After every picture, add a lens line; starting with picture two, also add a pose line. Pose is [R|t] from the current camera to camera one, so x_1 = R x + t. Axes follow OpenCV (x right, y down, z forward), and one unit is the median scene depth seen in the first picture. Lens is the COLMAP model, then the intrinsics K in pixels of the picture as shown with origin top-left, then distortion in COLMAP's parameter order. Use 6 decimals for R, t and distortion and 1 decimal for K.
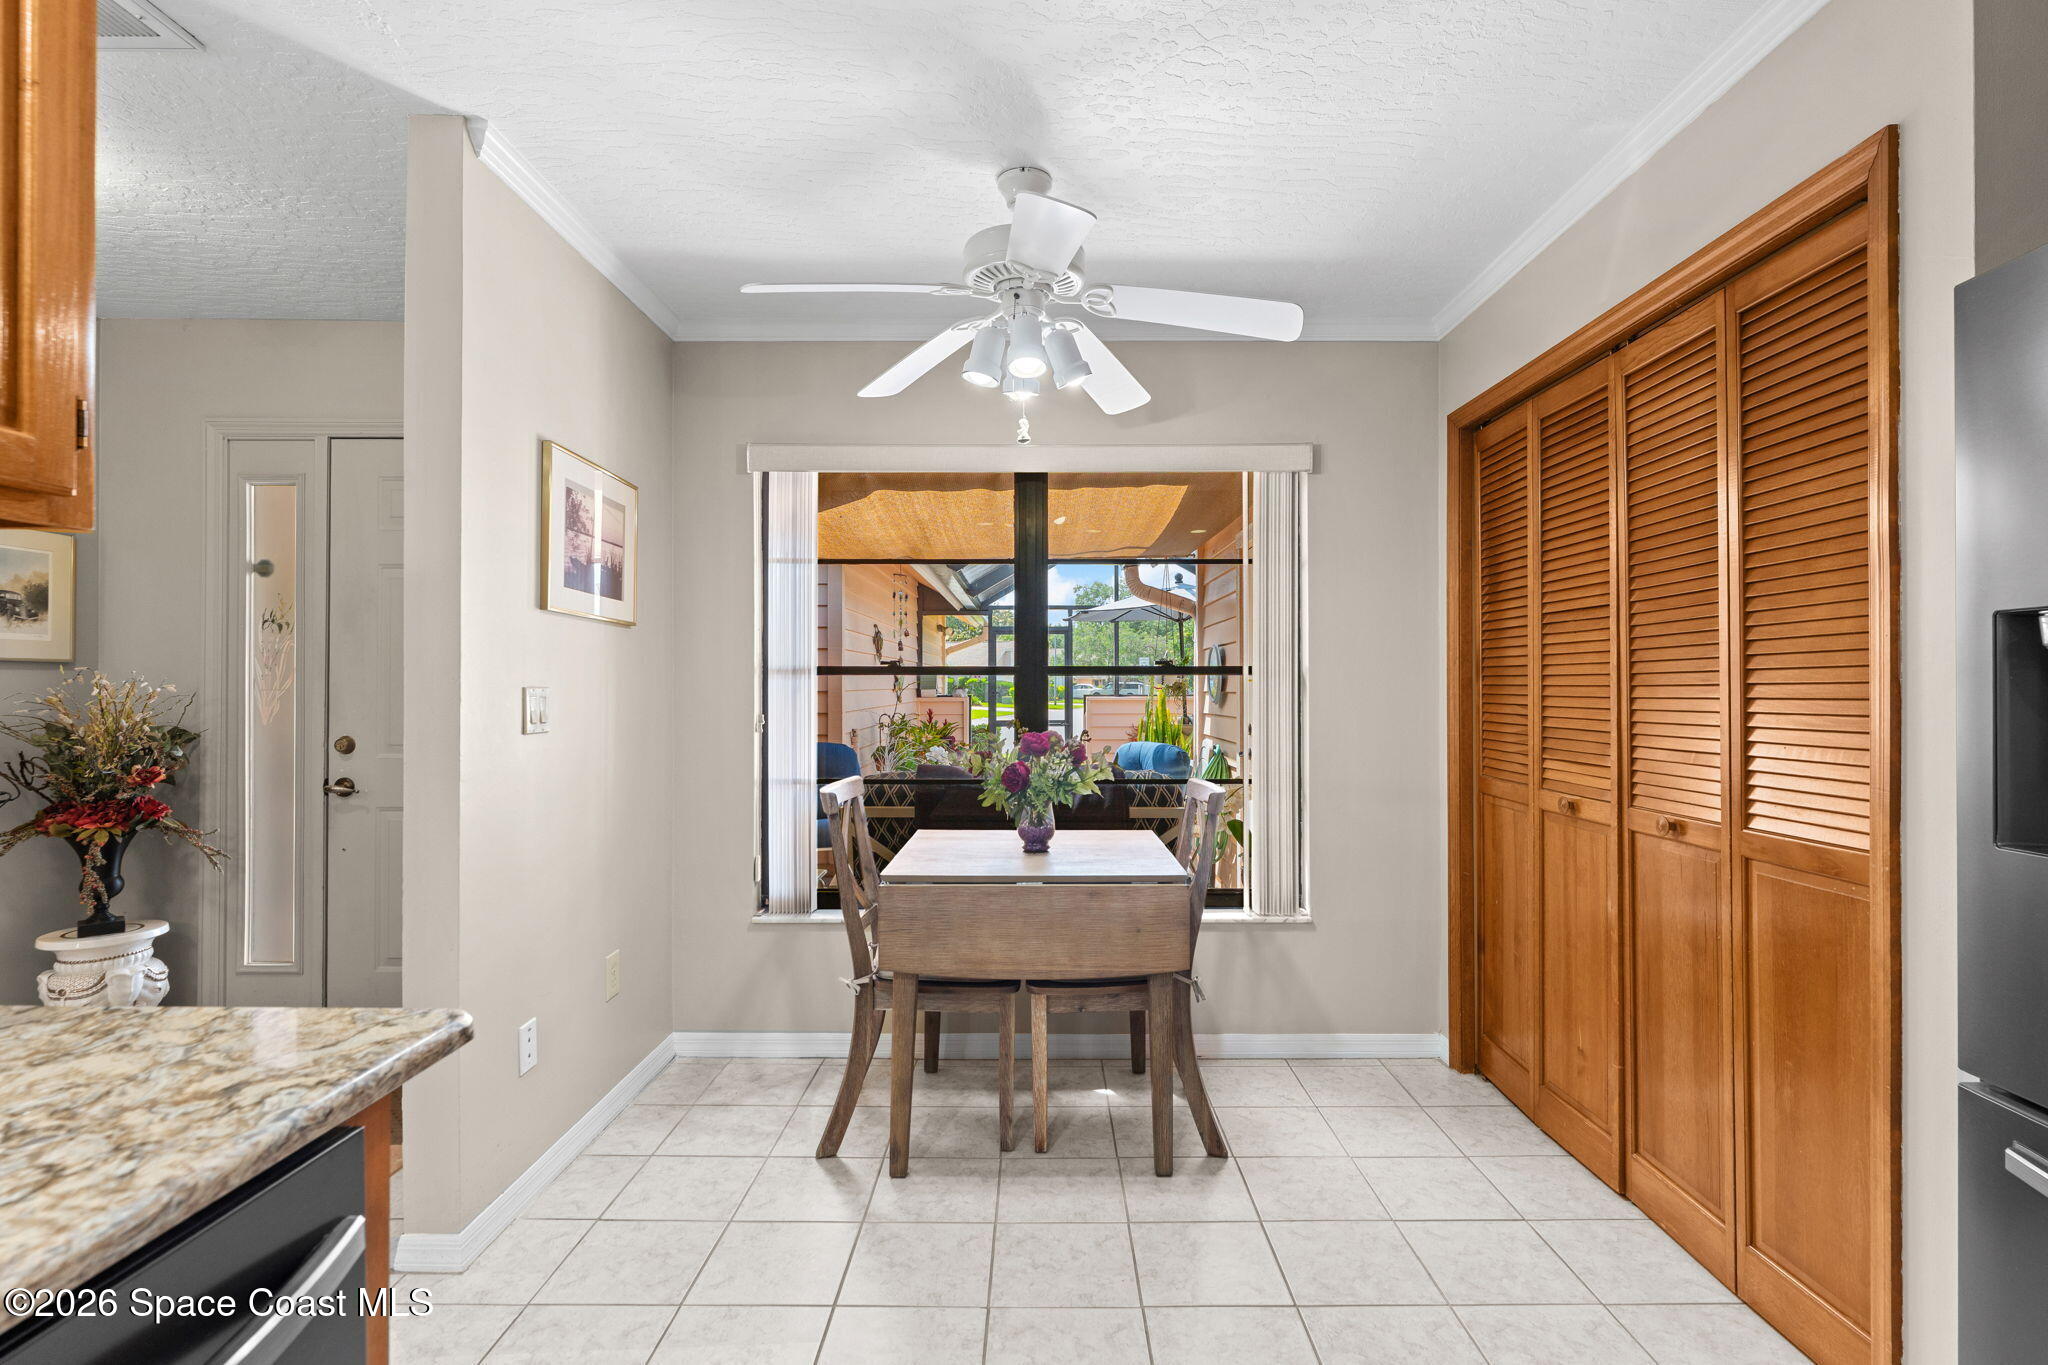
lens RADIAL K [[946.4, 0, 1037.9], [0, 946.4, 676.7], [0, 0, 1]] dist [-0.000345, 0.000227]
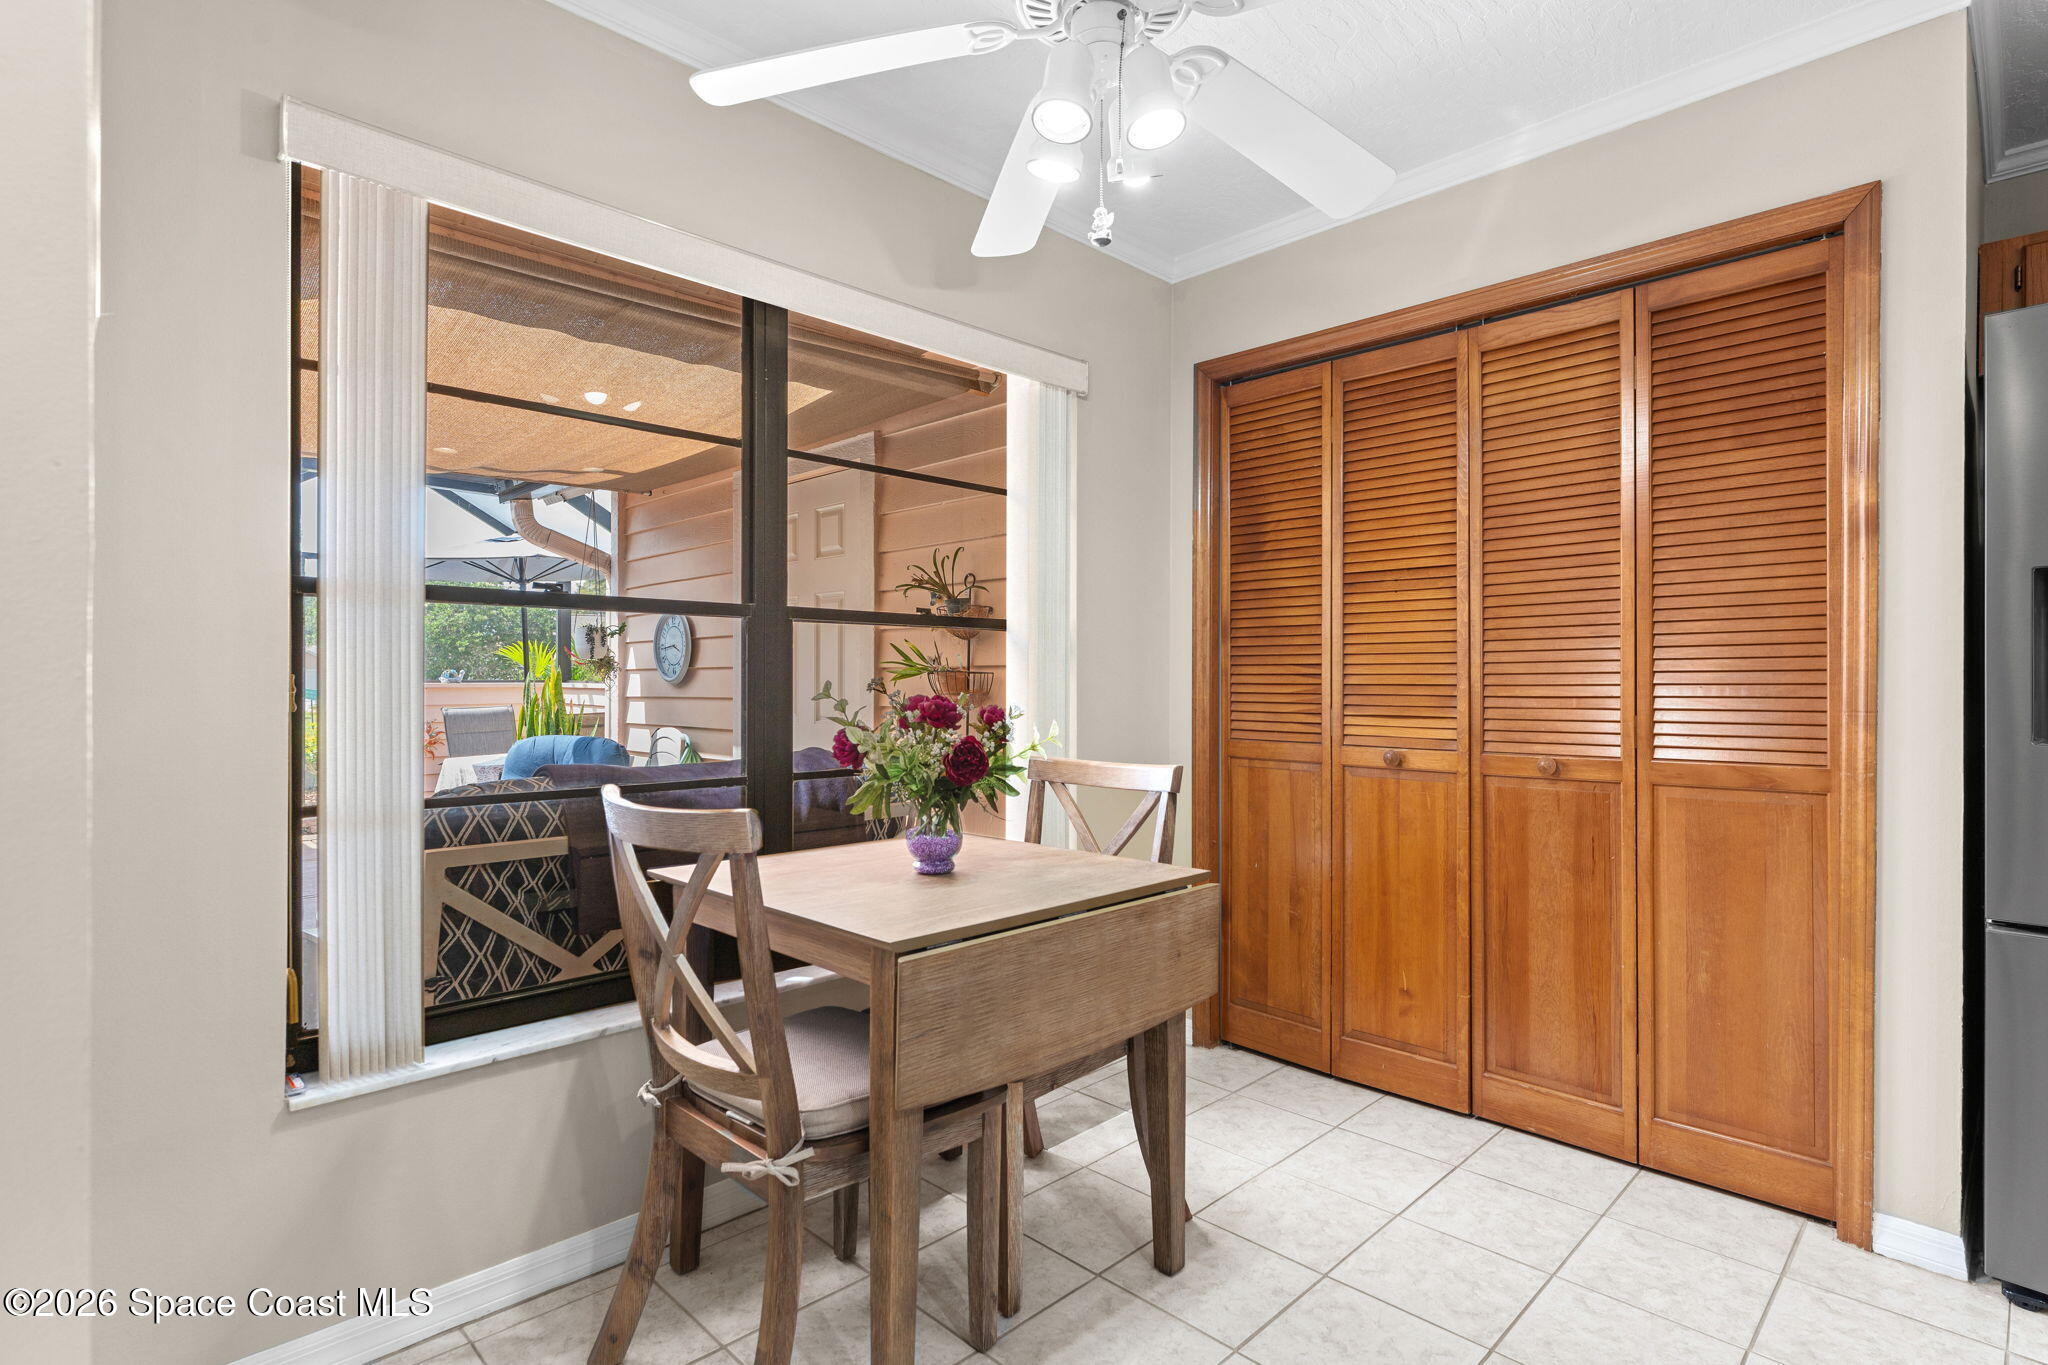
lens RADIAL K [[1005.8, 0, 1027.5], [0, 1005.8, 678.3], [0, 0, 1]] dist [-0.004634, -0.001935]
pose [[0.721440, 0.002630, 0.692472, -0.520277], [-0.008295, 0.999954, 0.004844, 0.049829], [-0.692427, -0.009238, 0.721429, 0.516842]]
